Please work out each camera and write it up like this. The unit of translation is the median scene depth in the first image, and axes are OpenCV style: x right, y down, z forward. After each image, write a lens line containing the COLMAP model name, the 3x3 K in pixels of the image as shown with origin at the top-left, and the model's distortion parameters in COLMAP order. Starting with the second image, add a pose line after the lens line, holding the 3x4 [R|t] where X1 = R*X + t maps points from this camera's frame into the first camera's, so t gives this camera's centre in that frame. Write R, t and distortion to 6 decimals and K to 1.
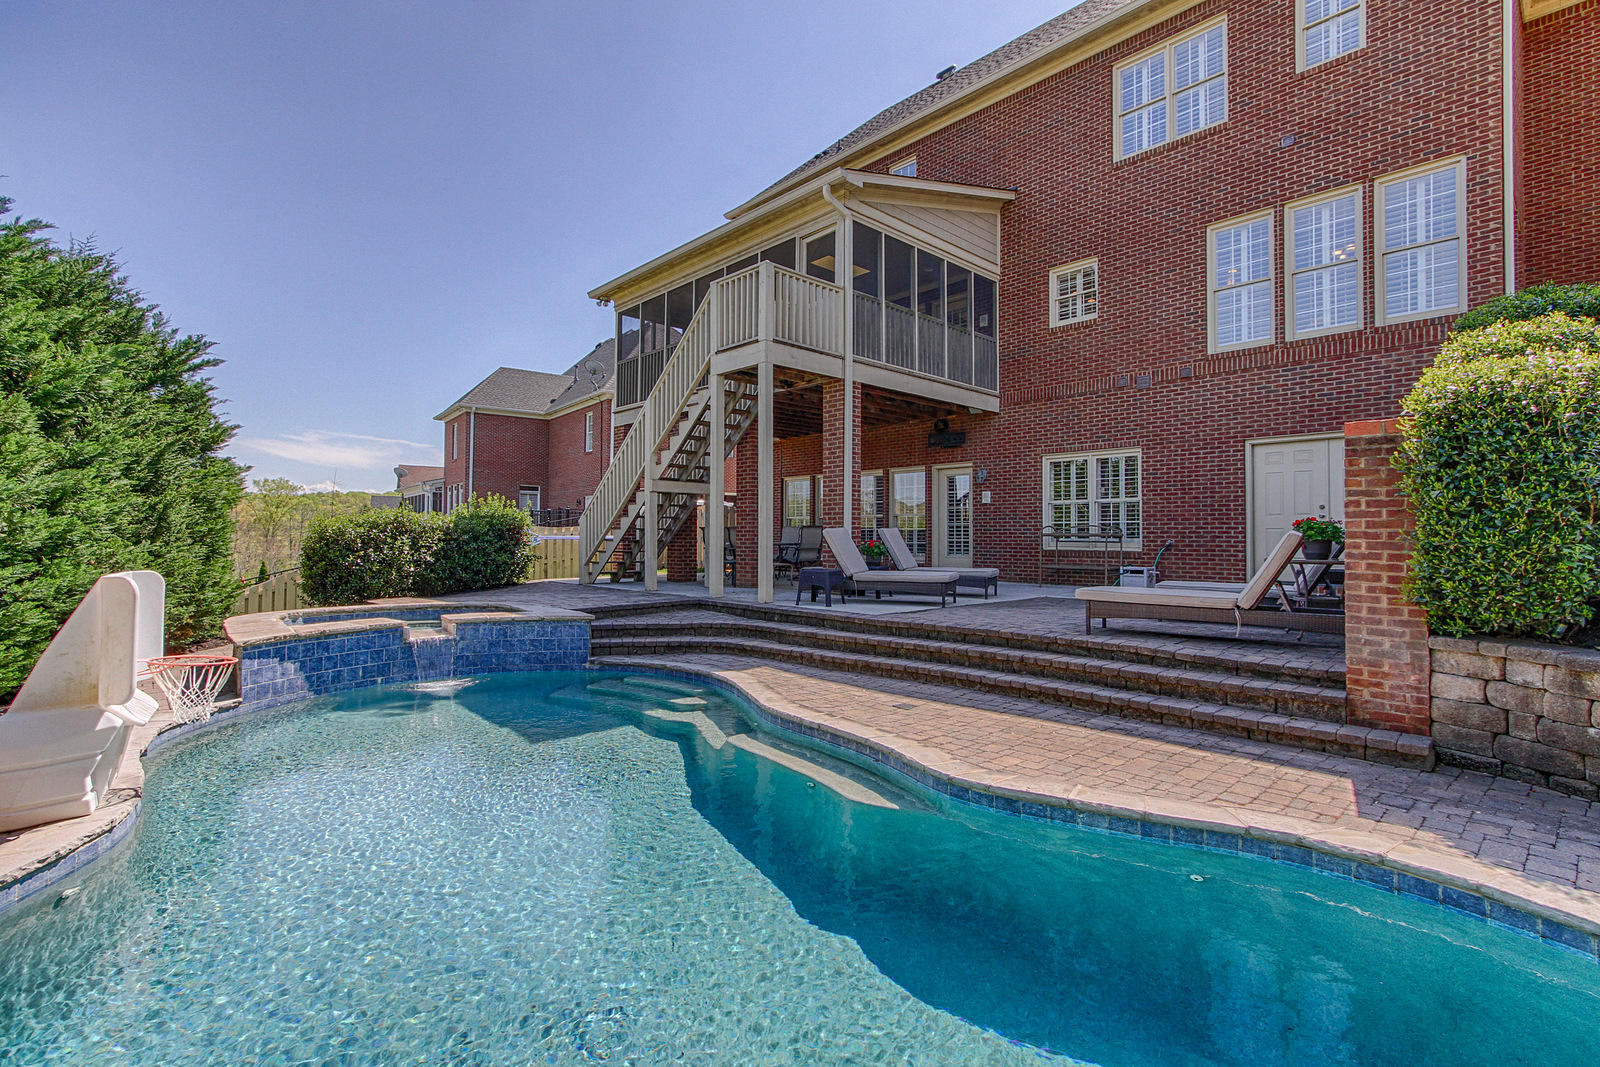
lens RADIAL K [[763.1, 0, 772.8], [0, 763.1, 531.5], [0, 0, 1]] dist [0.002424, 0.000722]
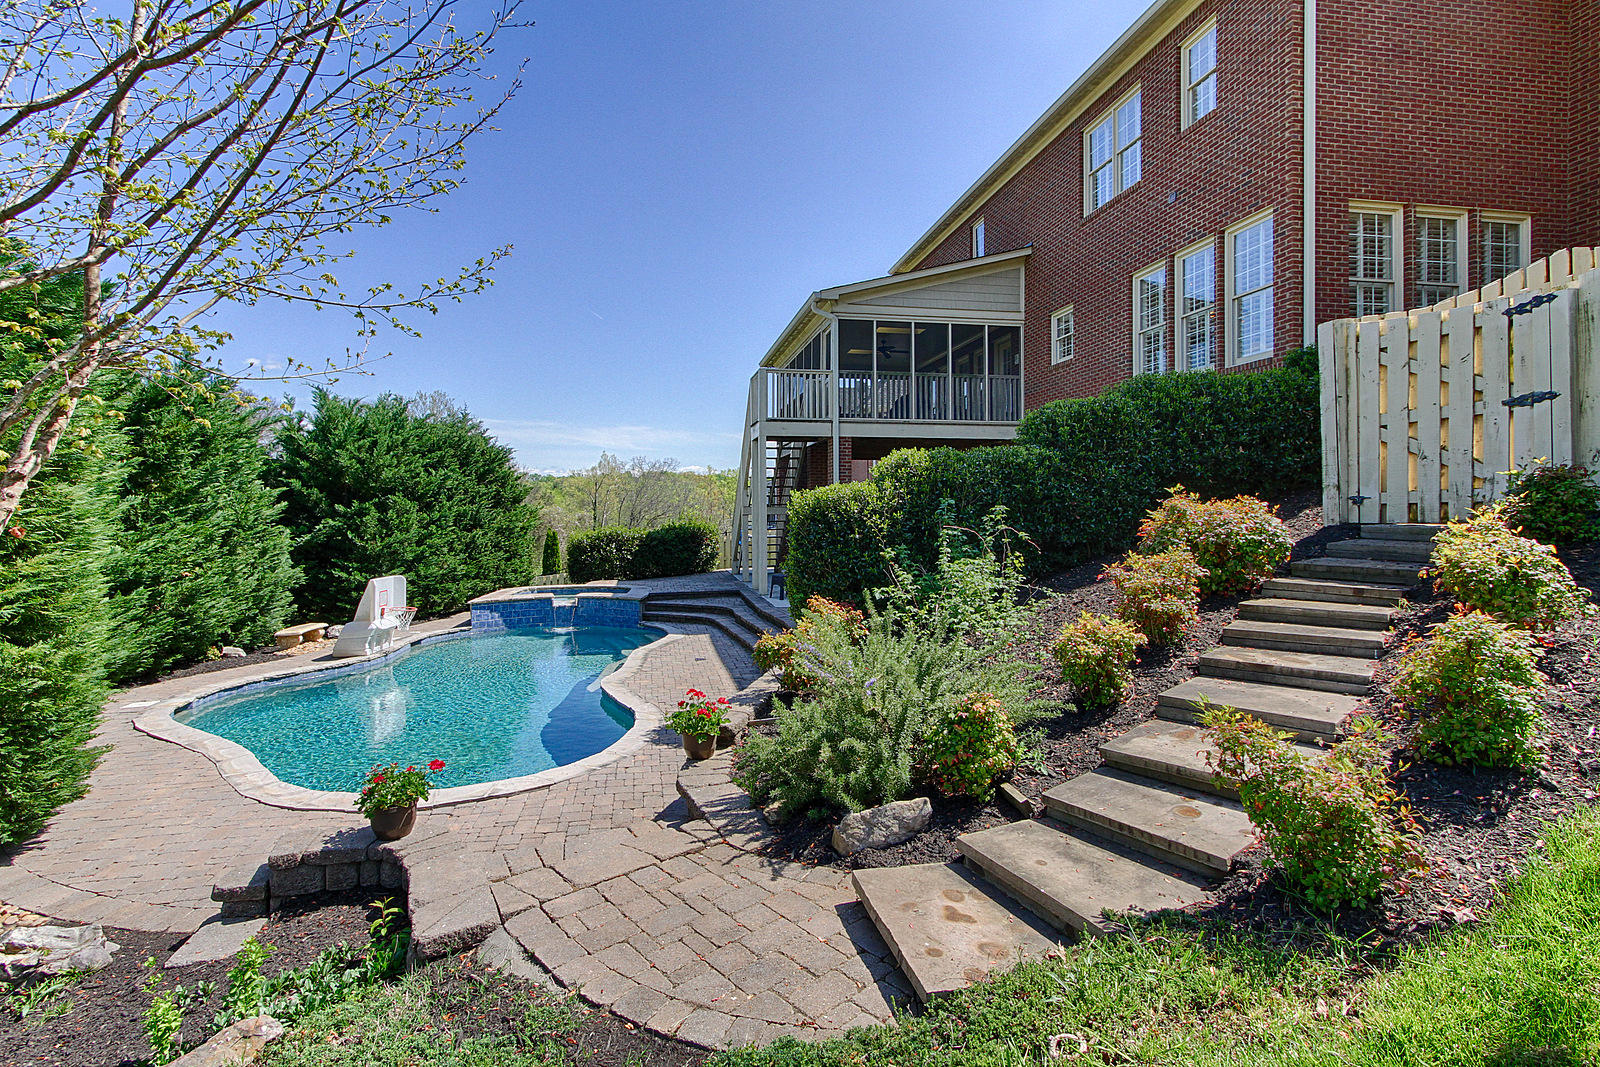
lens RADIAL K [[763.1, 0, 772.8], [0, 763.1, 531.5], [0, 0, 1]] dist [0.002424, 0.000722]
pose [[0.838188, 0.004456, -0.545364, 0.749886], [0.017027, 0.999265, 0.034333, -0.074611], [0.545116, -0.038064, 0.837496, -0.236465]]
